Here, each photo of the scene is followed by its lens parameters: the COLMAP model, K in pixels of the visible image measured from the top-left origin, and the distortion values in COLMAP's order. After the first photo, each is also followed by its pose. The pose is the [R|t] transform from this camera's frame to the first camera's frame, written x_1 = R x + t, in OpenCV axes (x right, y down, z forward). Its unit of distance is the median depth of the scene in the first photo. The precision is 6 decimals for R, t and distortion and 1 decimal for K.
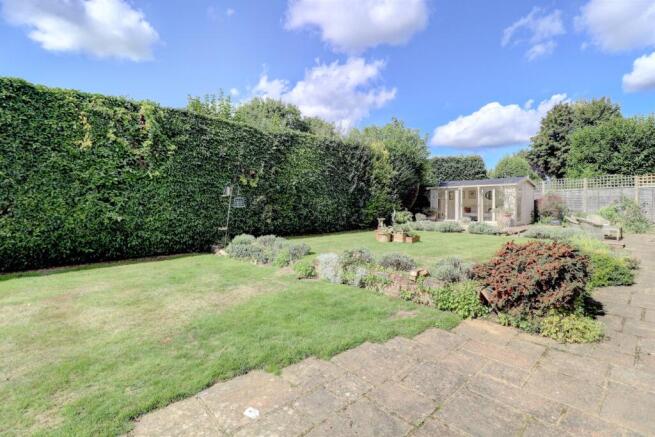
lens RADIAL K [[306.4, 0, 326.9], [0, 306.4, 218.0], [0, 0, 1]] dist [-0.015143, -0.003973]
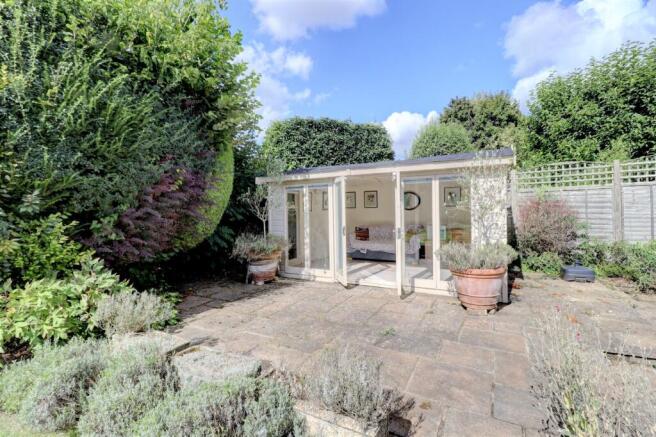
lens RADIAL K [[306.8, 0, 328.9], [0, 306.8, 217.5], [0, 0, 1]] dist [-0.015143, -0.003973]
pose [[0.949848, -0.012278, 0.312472, 0.259411], [0.018681, 0.999672, -0.017507, -0.039793], [-0.312154, 0.022467, 0.949766, 0.555461]]
